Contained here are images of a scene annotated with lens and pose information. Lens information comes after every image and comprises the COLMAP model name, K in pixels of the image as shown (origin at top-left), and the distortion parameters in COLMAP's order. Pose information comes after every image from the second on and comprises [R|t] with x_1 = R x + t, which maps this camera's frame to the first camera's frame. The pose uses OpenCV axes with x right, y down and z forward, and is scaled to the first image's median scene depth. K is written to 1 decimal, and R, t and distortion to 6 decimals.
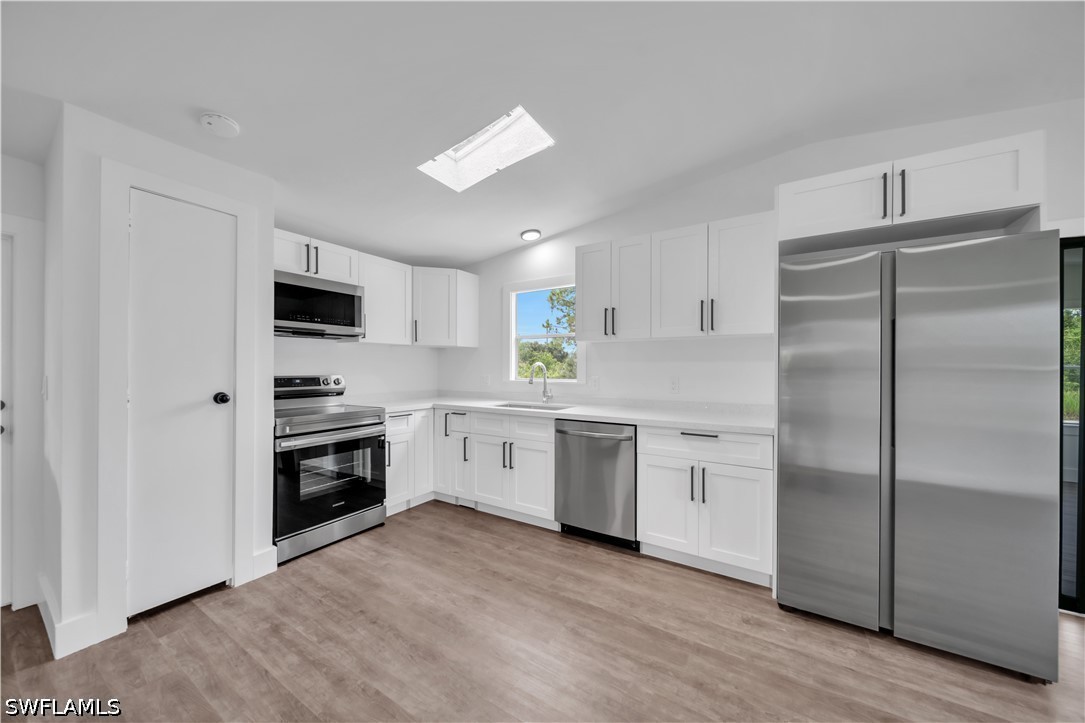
lens RADIAL K [[373.6, 0, 544.9], [0, 373.6, 368.6], [0, 0, 1]] dist [-0.005450, 0.000213]
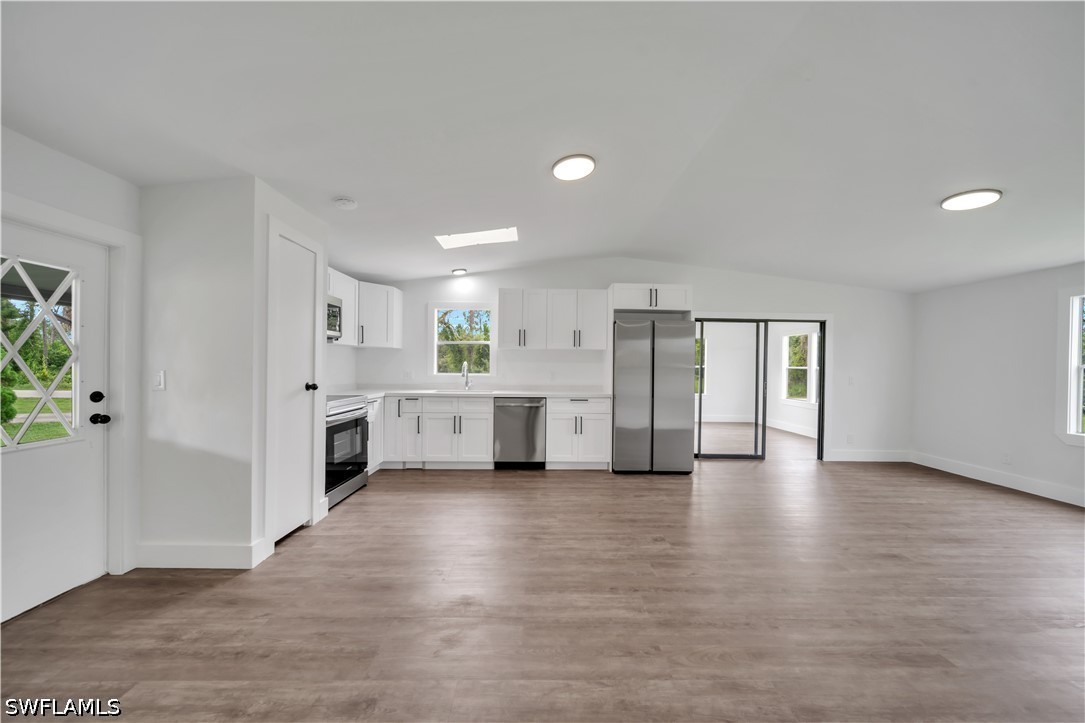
lens RADIAL K [[373.6, 0, 547.5], [0, 373.6, 367.2], [0, 0, 1]] dist [-0.005450, 0.000213]
pose [[0.841066, 0.004252, 0.540916, -0.681280], [-0.006619, 0.999975, 0.002431, -0.001013], [-0.540892, -0.005624, 0.841073, -0.490391]]
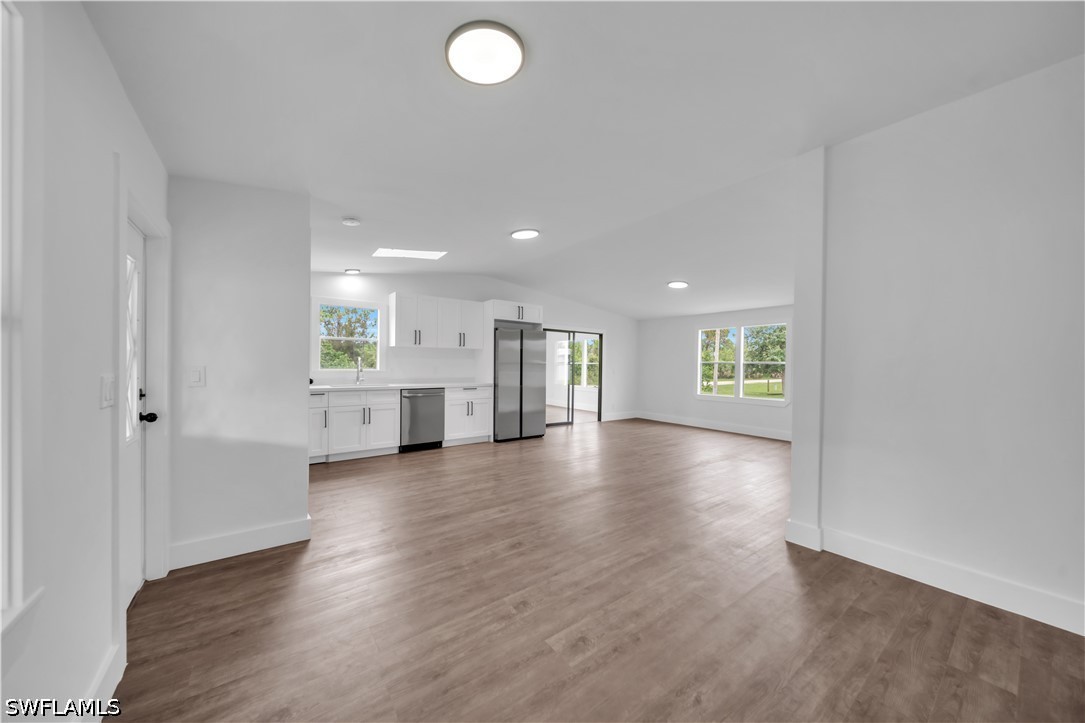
lens RADIAL K [[373.6, 0, 547.4], [0, 373.6, 364.6], [0, 0, 1]] dist [-0.005450, 0.000213]
pose [[0.363609, -0.000456, 0.931551, -1.485106], [-0.009462, 0.999946, 0.004183, -0.001020], [-0.931504, -0.010335, 0.363585, -0.340235]]
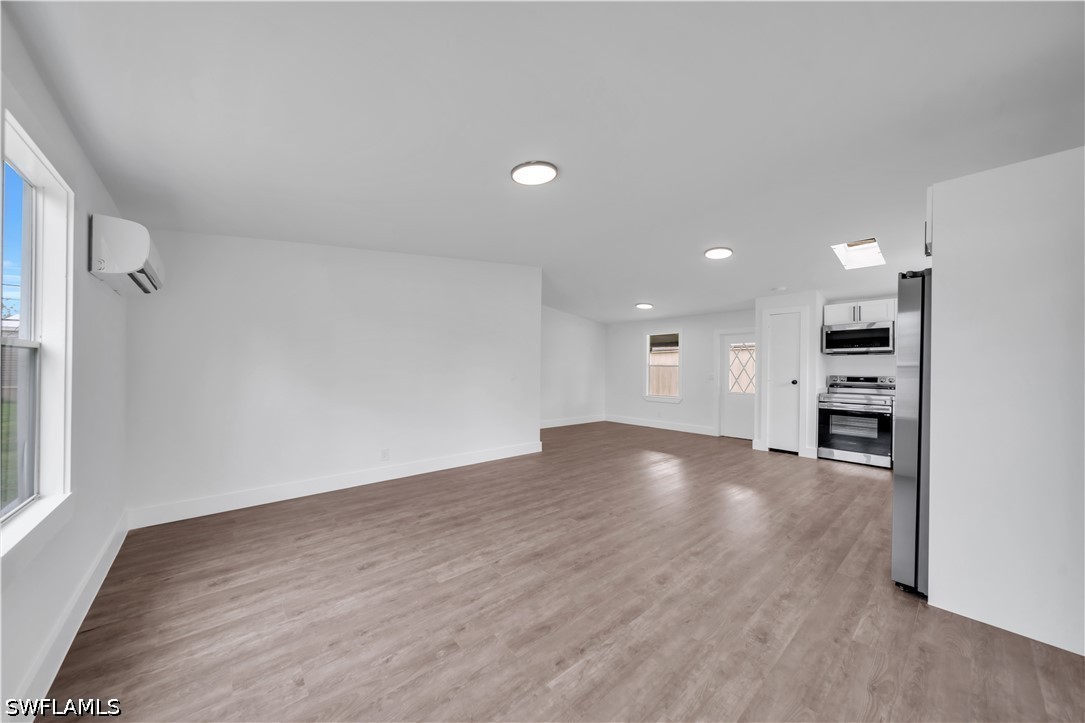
lens RADIAL K [[373.6, 0, 541.6], [0, 373.6, 366.4], [0, 0, 1]] dist [-0.005450, 0.000213]
pose [[-0.295600, -0.008092, -0.955277, 1.729264], [-0.014772, 0.999883, -0.003899, 0.003644], [0.955197, 0.012959, -0.295685, 0.039906]]
